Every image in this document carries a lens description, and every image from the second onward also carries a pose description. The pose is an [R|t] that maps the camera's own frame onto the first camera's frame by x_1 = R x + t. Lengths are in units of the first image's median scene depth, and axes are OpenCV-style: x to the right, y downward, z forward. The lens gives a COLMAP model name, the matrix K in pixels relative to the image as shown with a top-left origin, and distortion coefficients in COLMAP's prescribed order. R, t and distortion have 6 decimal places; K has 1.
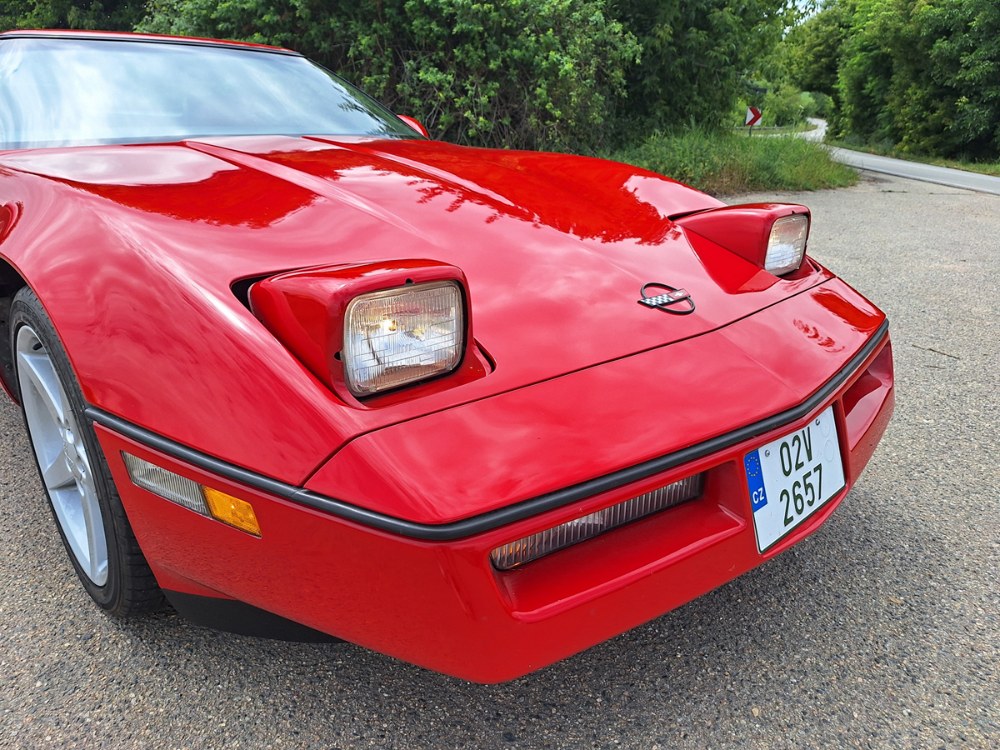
lens RADIAL K [[701.9, 0, 500.0], [0, 701.9, 375.0], [0, 0, 1]] dist [-0.003443, 0.000582]
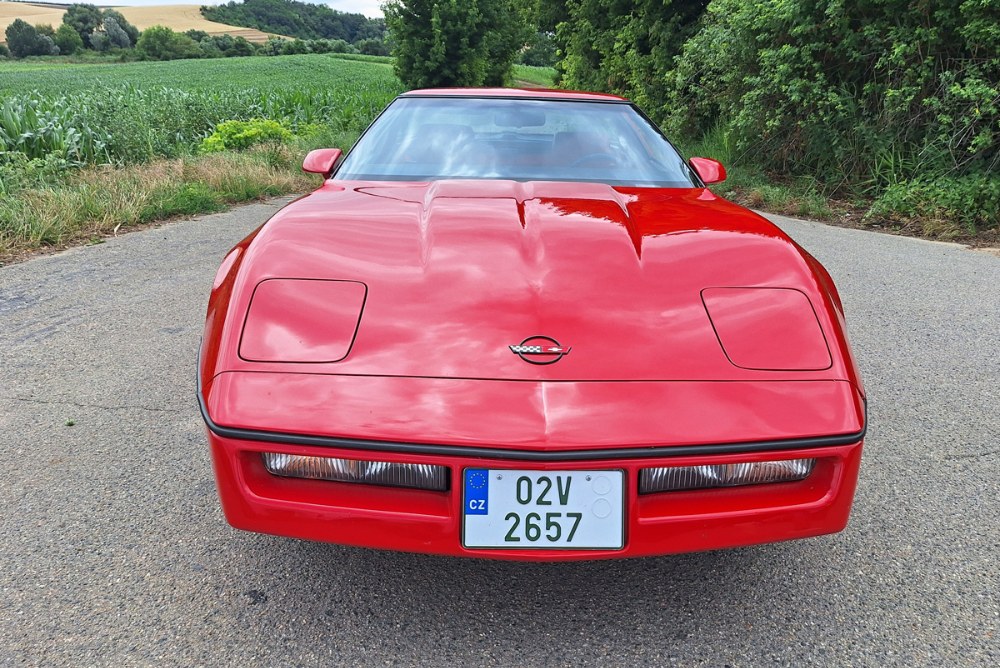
lens RADIAL K [[809.7, 0, 500.0], [0, 809.7, 334.0], [0, 0, 1]] dist [-0.006377, -0.007233]
pose [[0.740749, 0.187947, -0.644955, 0.151149], [-0.243376, 0.969927, 0.003123, -0.017055], [0.626147, 0.154653, 0.764214, -0.018699]]
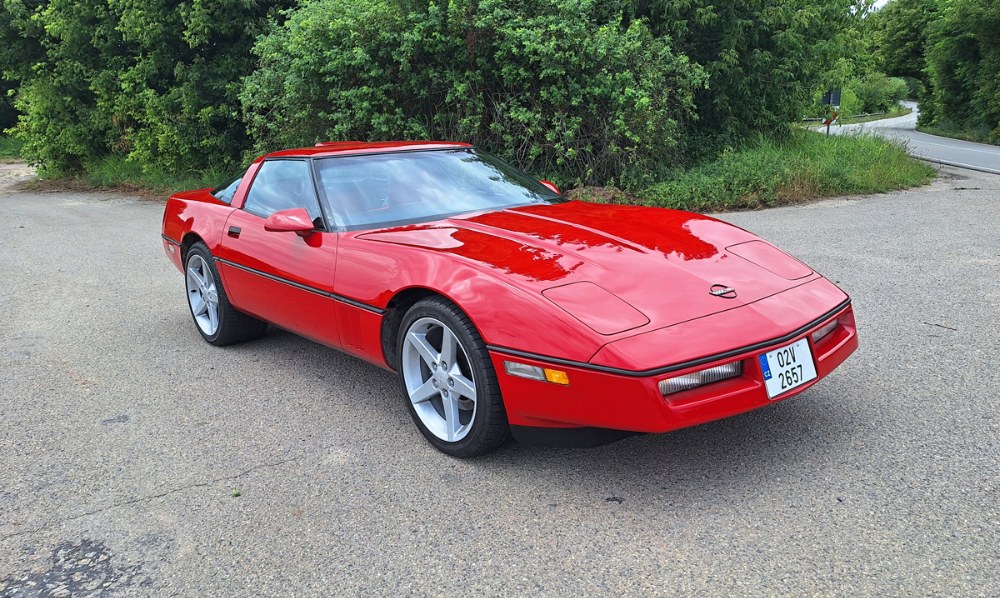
lens RADIAL K [[773.9, 0, 530.5], [0, 773.9, 300.9], [0, 0, 1]] dist [0.016431, -0.002248]
pose [[0.997496, -0.047110, -0.052755, -0.029933], [0.040070, 0.991048, -0.127354, 0.026415], [0.058283, 0.124921, 0.990453, -0.183408]]
